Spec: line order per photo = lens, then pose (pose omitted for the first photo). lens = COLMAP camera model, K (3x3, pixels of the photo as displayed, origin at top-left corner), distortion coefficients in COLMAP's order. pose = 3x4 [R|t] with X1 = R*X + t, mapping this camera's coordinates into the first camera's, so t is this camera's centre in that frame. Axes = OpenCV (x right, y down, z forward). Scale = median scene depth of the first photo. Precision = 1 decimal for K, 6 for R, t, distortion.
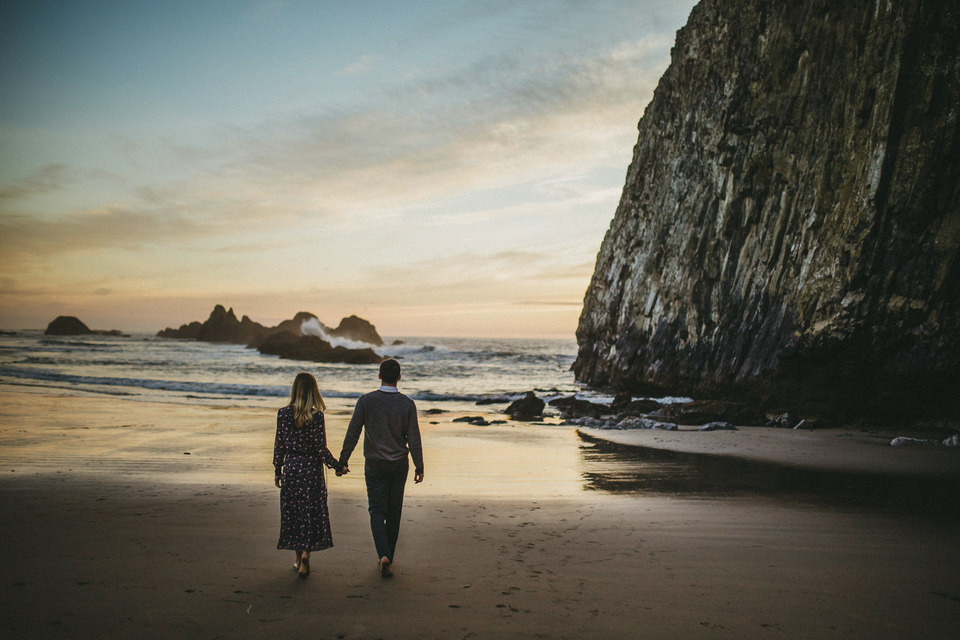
lens RADIAL K [[905.6, 0, 482.0], [0, 905.6, 307.5], [0, 0, 1]] dist [-0.043405, 0.052399]
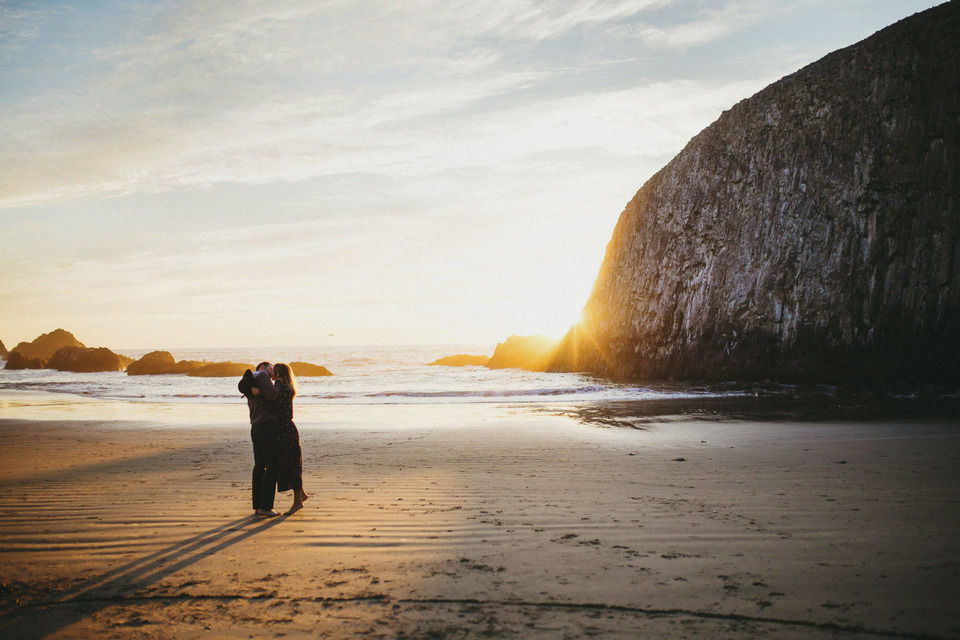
lens RADIAL K [[905.6, 0, 482.0], [0, 905.6, 307.5], [0, 0, 1]] dist [-0.043405, 0.052399]
pose [[0.905226, -0.011064, 0.424786, -0.866870], [0.014592, 0.999881, -0.005052, -0.013005], [-0.424679, 0.010772, 0.905280, -0.006734]]
